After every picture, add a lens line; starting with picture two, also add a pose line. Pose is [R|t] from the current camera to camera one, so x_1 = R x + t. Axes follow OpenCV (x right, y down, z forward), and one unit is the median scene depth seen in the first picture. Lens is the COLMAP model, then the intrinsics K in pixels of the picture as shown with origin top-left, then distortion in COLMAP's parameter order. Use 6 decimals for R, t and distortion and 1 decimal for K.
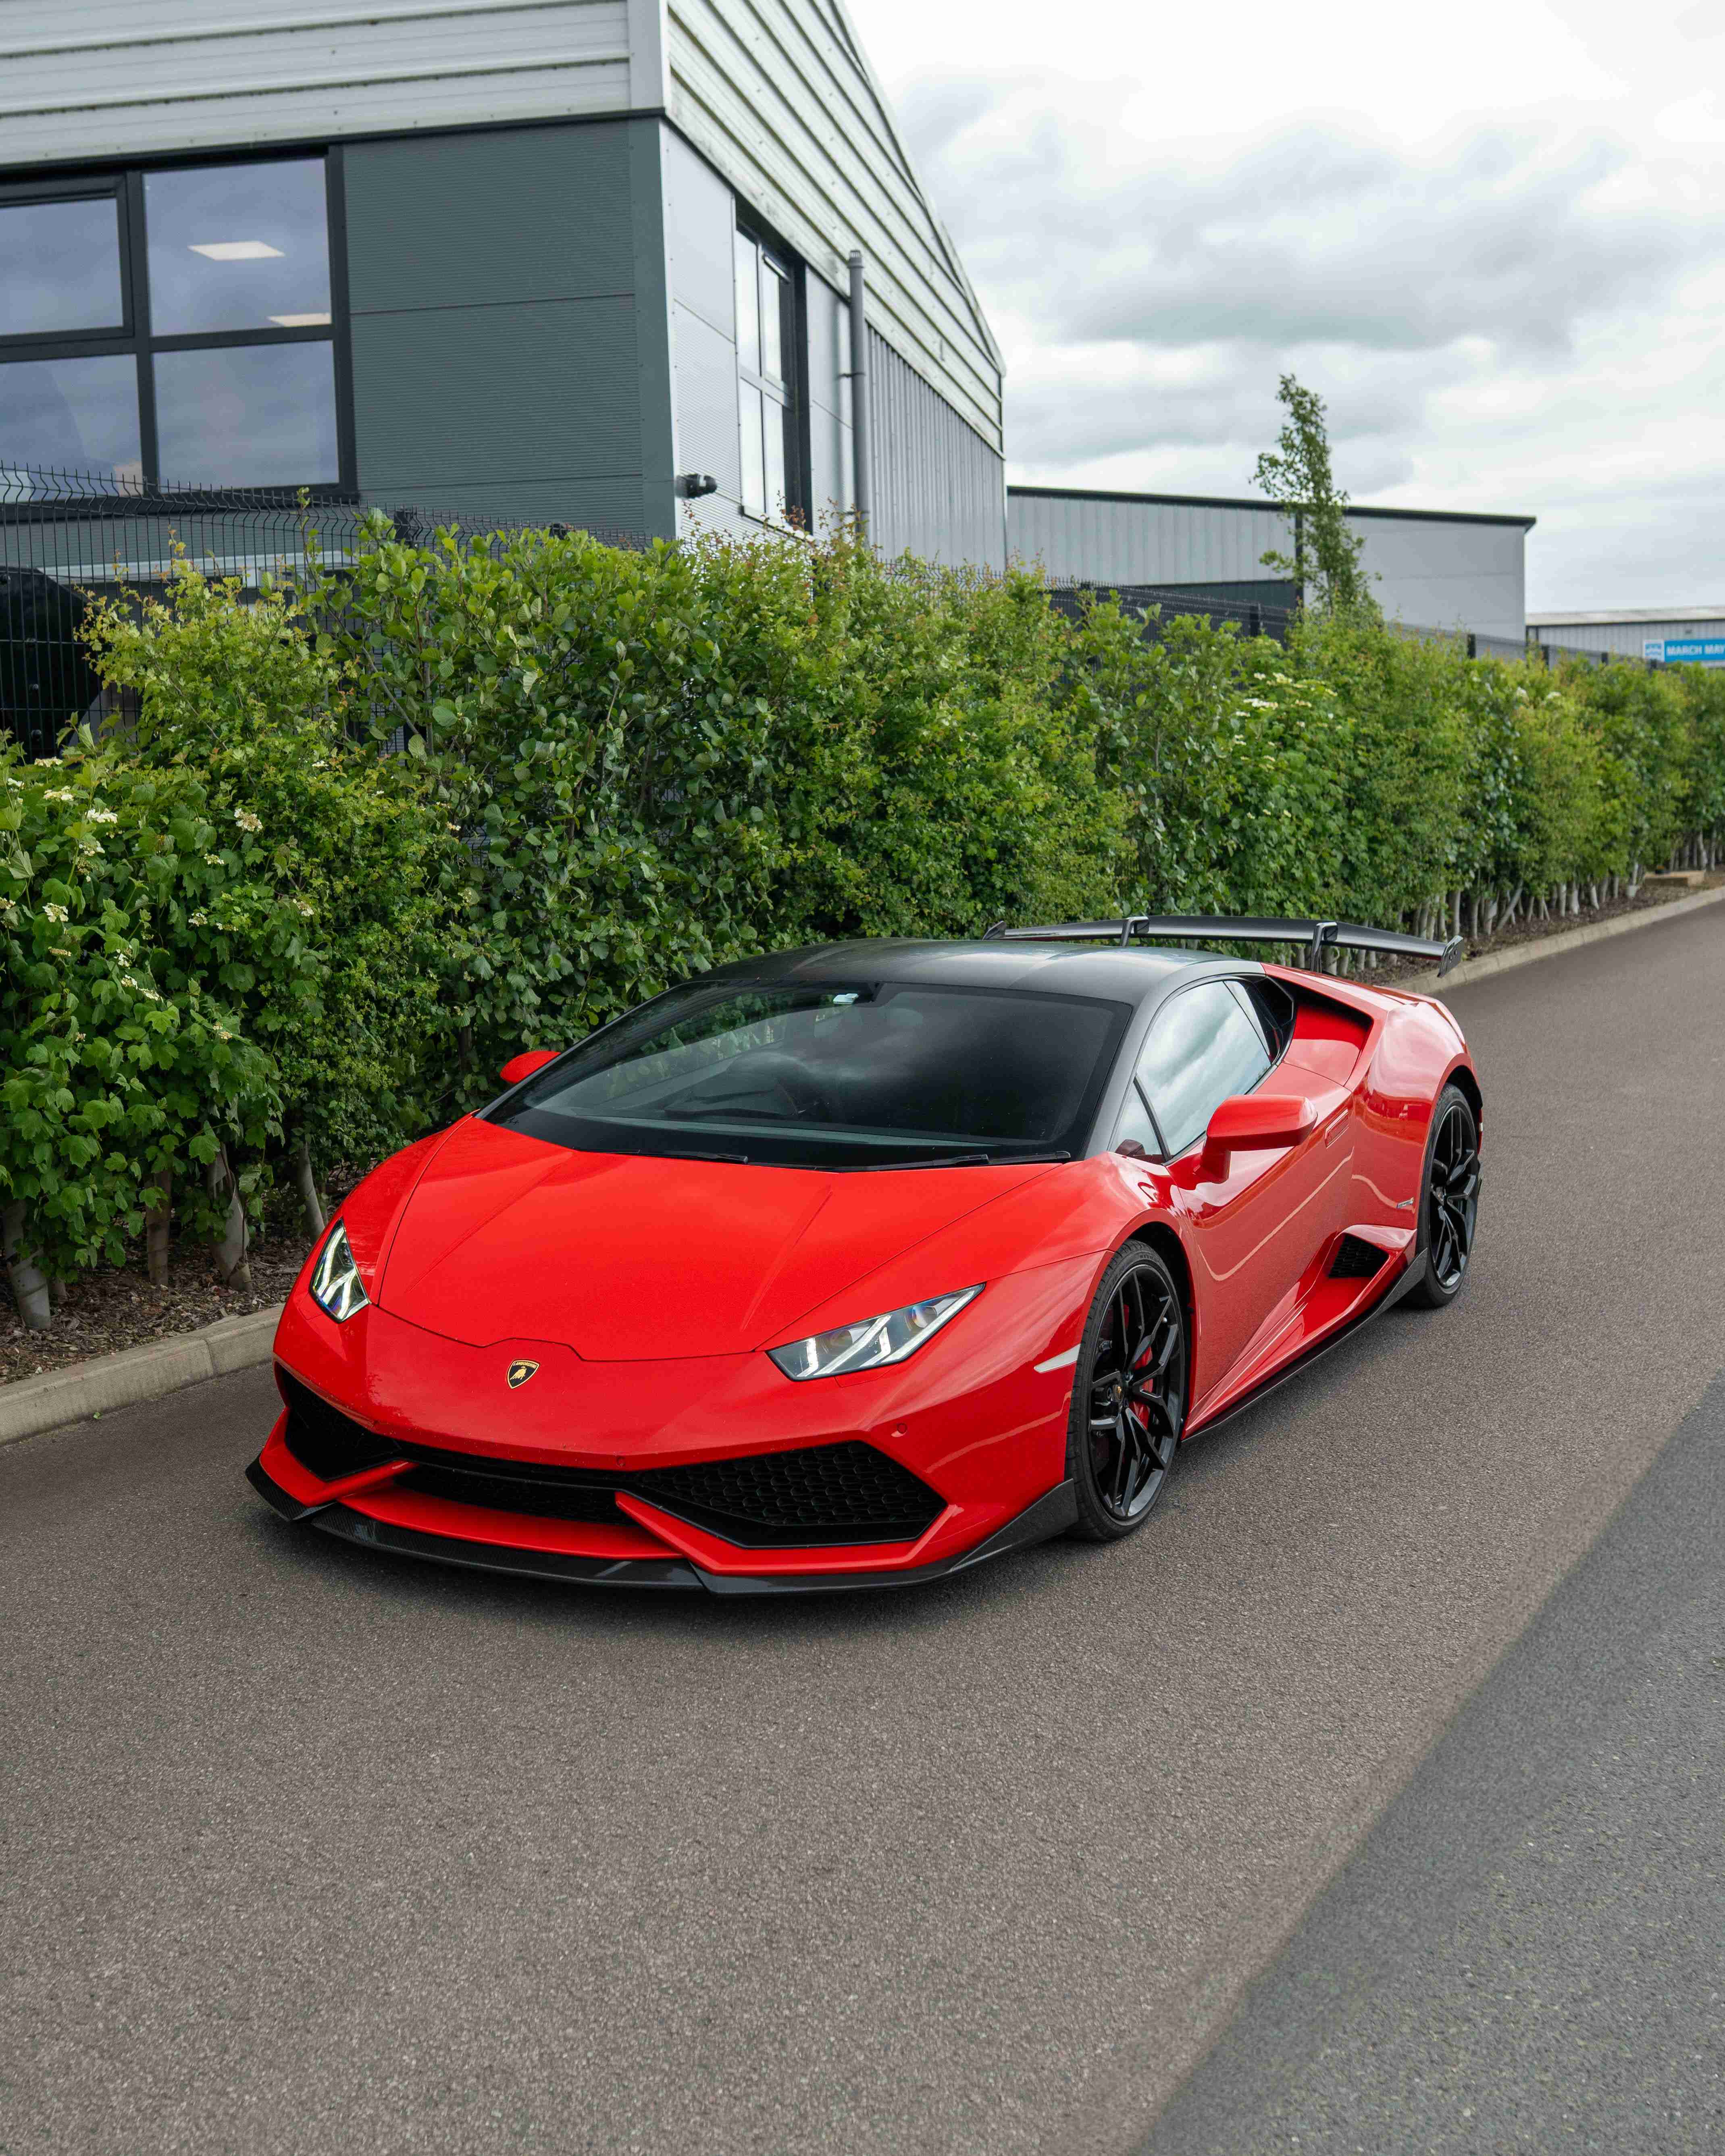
lens RADIAL K [[2635.6, 0, 785.2], [0, 2635.6, 1069.2], [0, 0, 1]] dist [-0.036534, -0.004601]
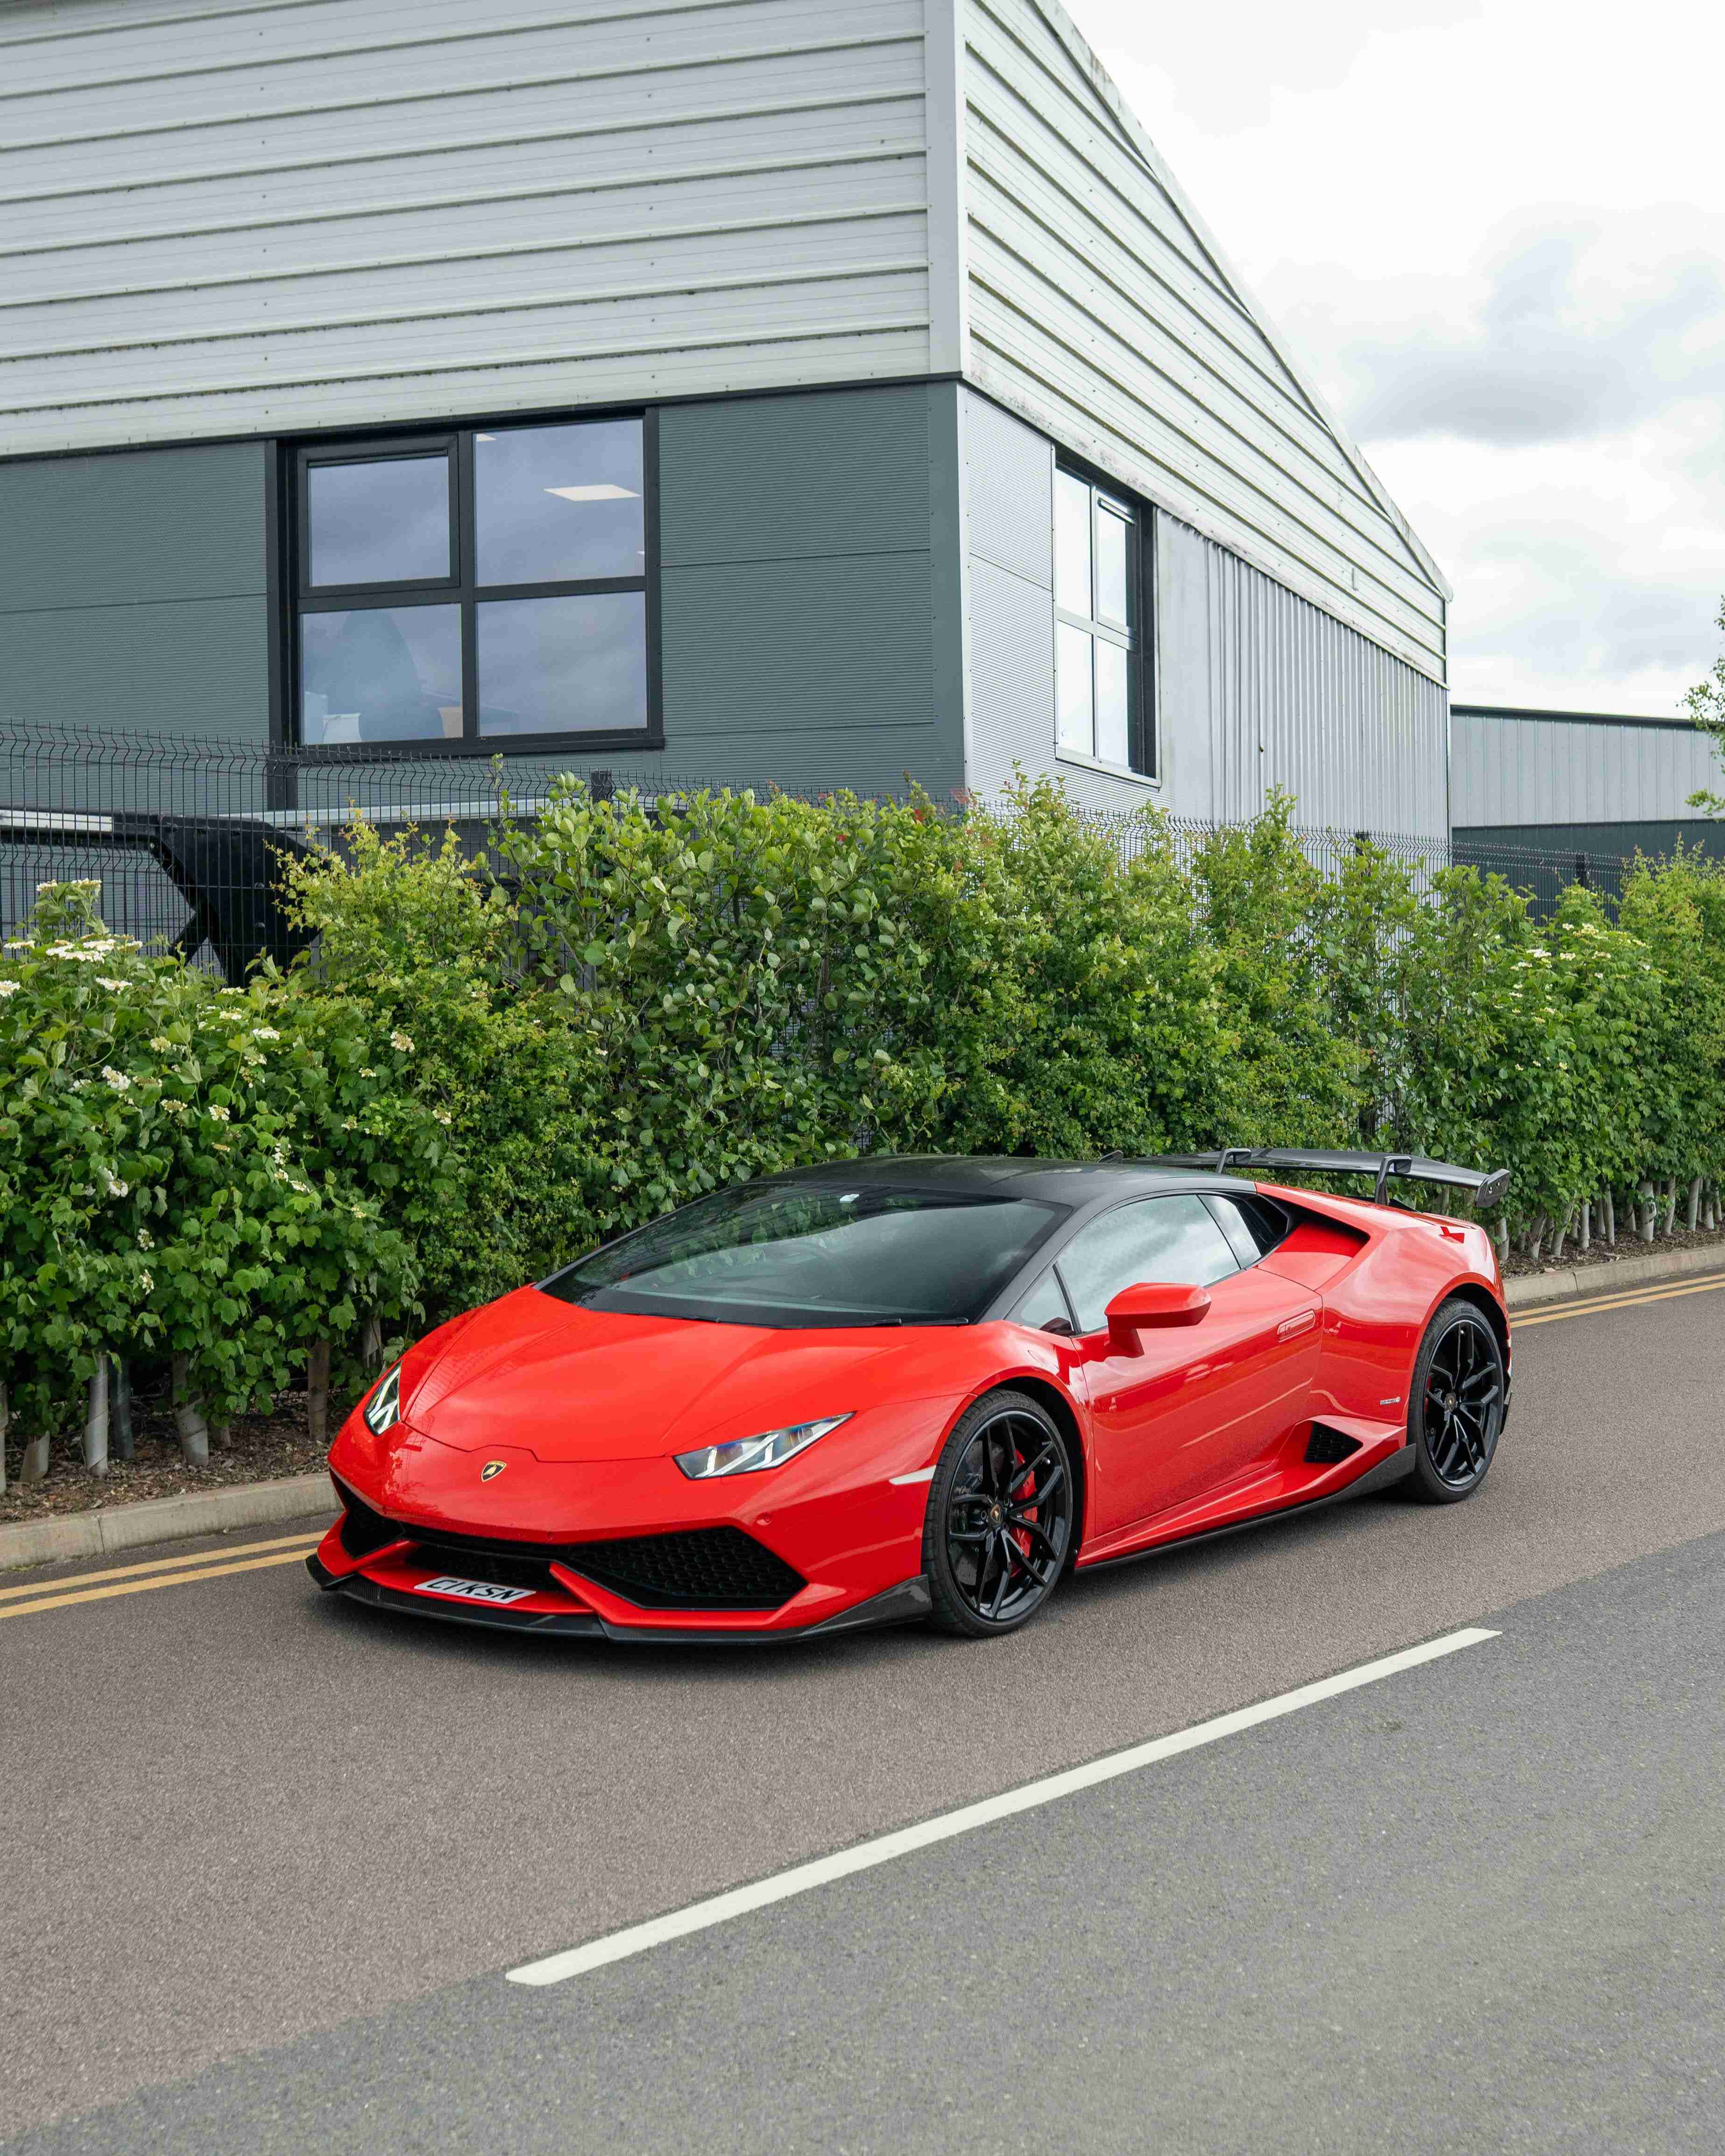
lens RADIAL K [[2870.3, 0, 862.5], [0, 2870.3, 1078.0], [0, 0, 1]] dist [-0.039206, -0.013598]
pose [[0.991813, 0.019388, -0.126216, 0.155495], [-0.030788, 0.995555, -0.089003, 0.027937], [0.123929, 0.092160, 0.988002, -0.227571]]
